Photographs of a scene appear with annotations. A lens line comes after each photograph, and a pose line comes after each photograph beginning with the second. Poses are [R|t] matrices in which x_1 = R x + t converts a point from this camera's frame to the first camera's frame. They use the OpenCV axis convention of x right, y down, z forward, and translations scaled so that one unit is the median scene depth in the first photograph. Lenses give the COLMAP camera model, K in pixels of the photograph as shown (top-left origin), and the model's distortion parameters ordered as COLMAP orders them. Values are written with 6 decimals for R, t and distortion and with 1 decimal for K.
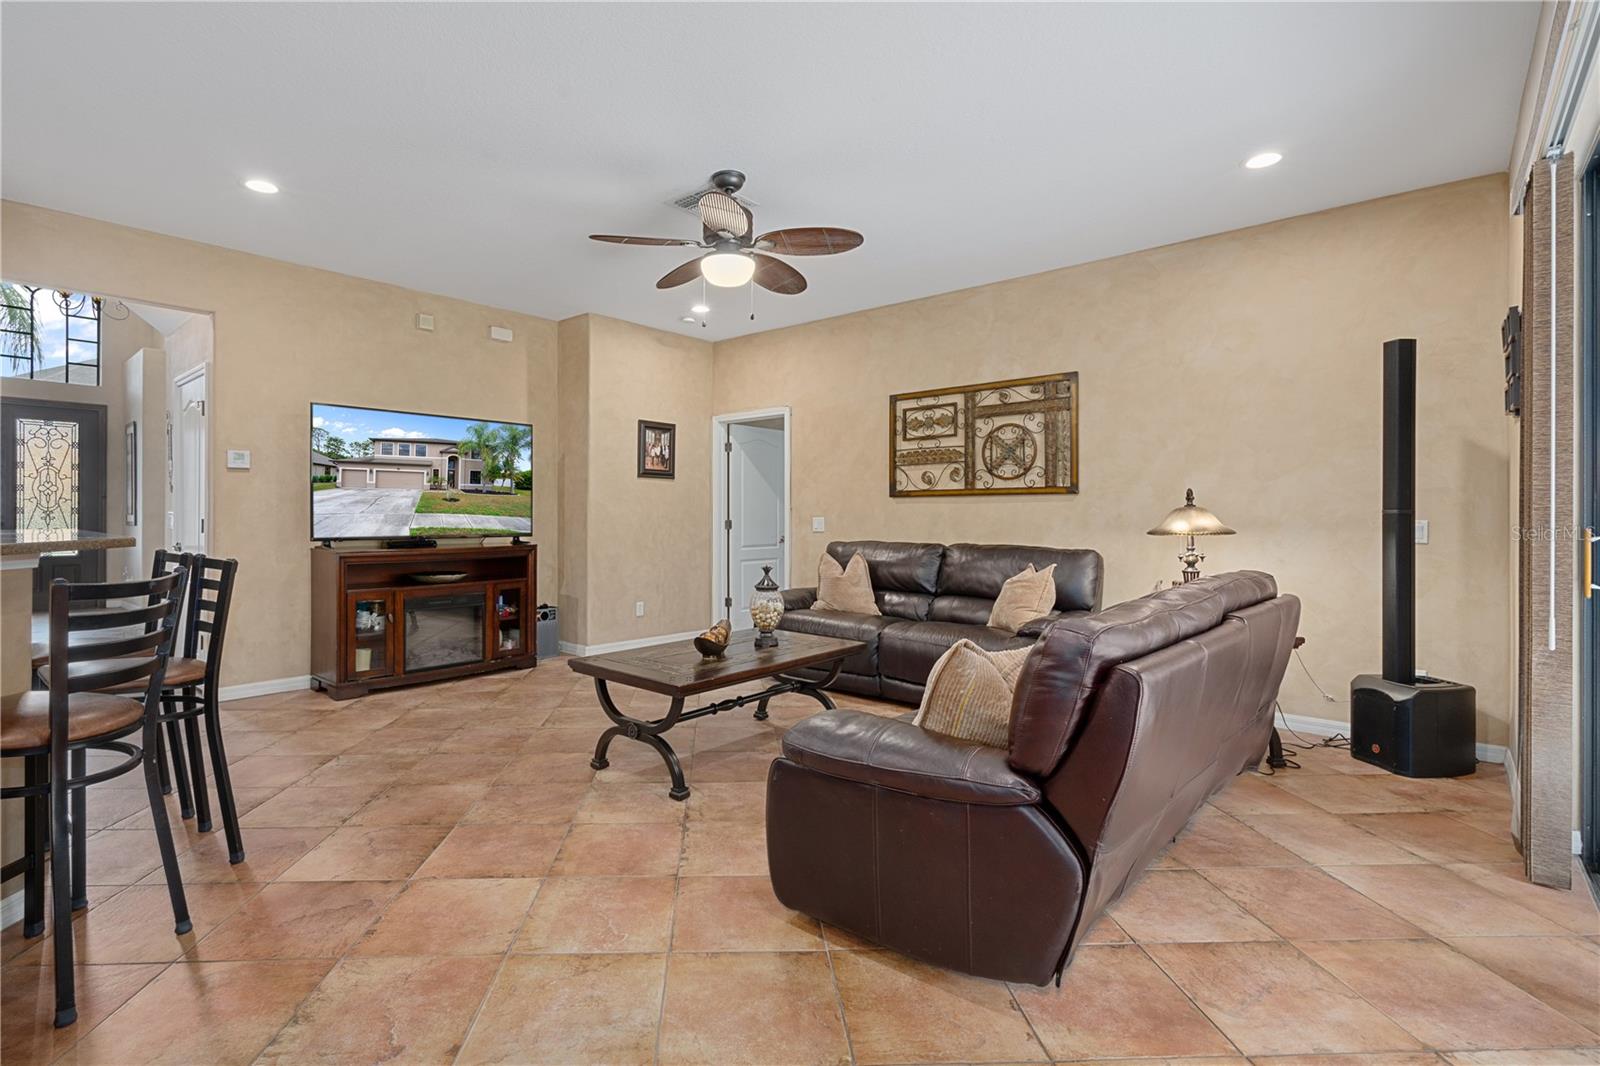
lens RADIAL K [[753.1, 0, 760.0], [0, 753.1, 518.1], [0, 0, 1]] dist [-0.005462, 0.003891]
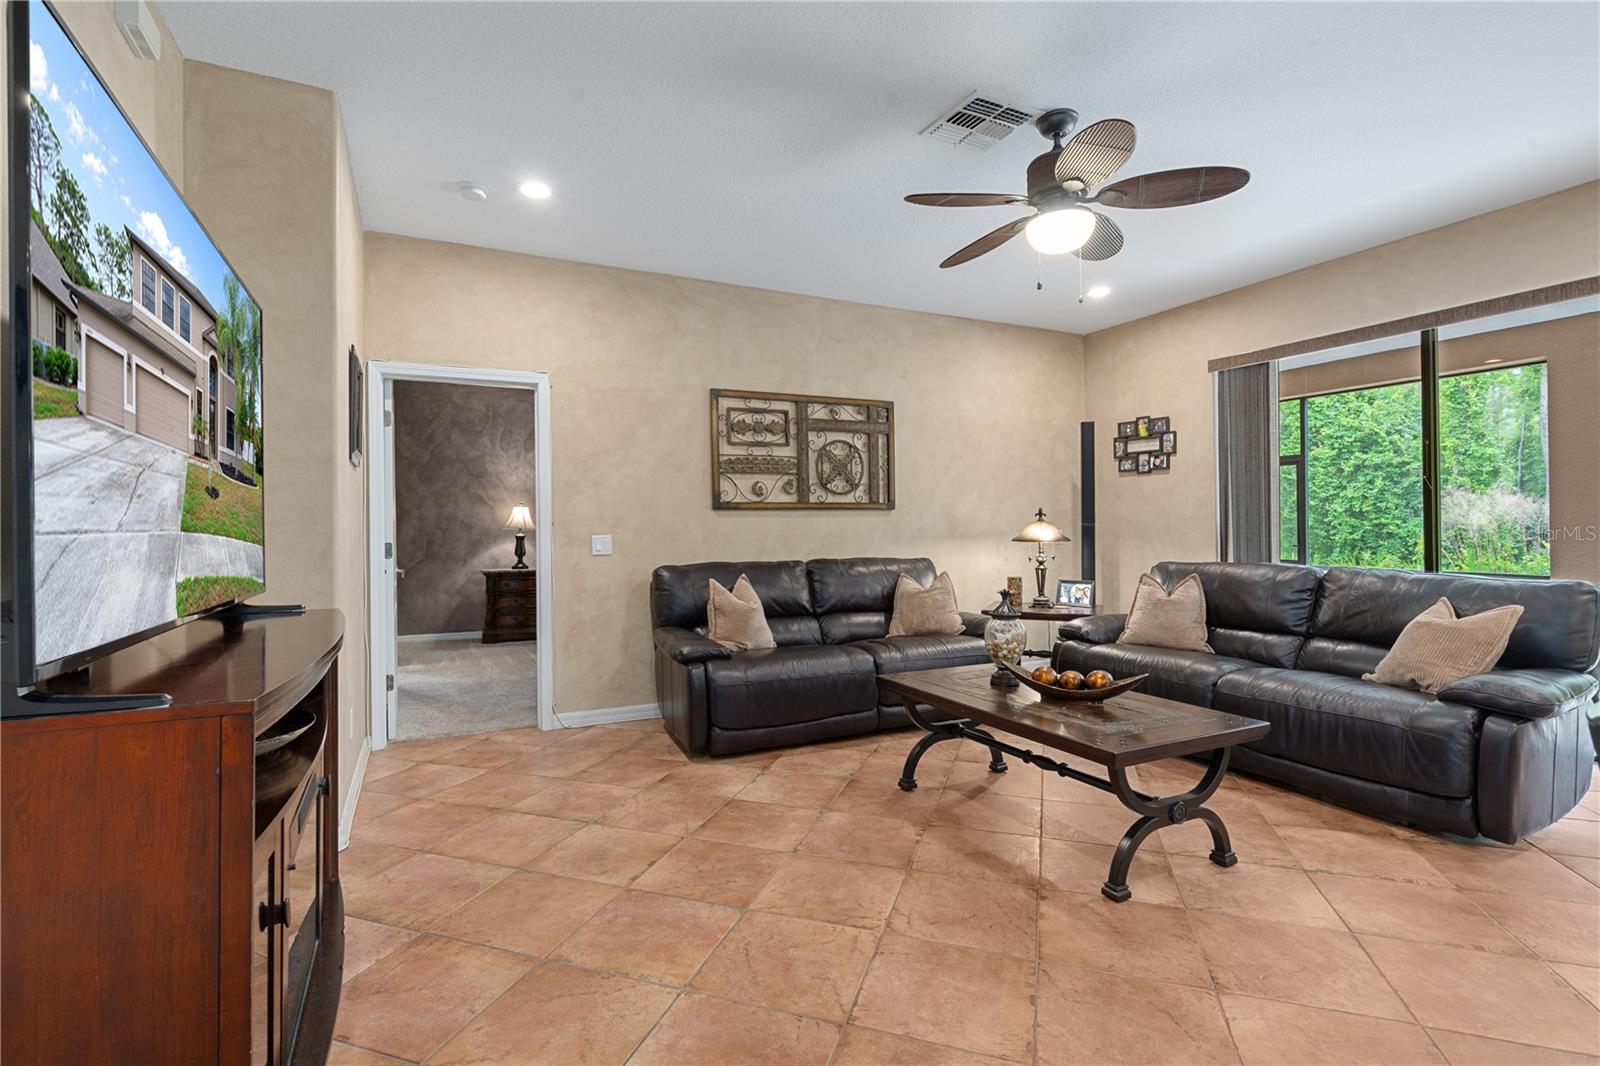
lens RADIAL K [[753.1, 0, 789.0], [0, 753.1, 521.6], [0, 0, 1]] dist [-0.005462, 0.003891]
pose [[0.373250, 0.005449, 0.927715, -0.620483], [0.015081, 0.999815, -0.011940, -0.003365], [-0.927608, 0.018448, 0.373099, 0.657208]]
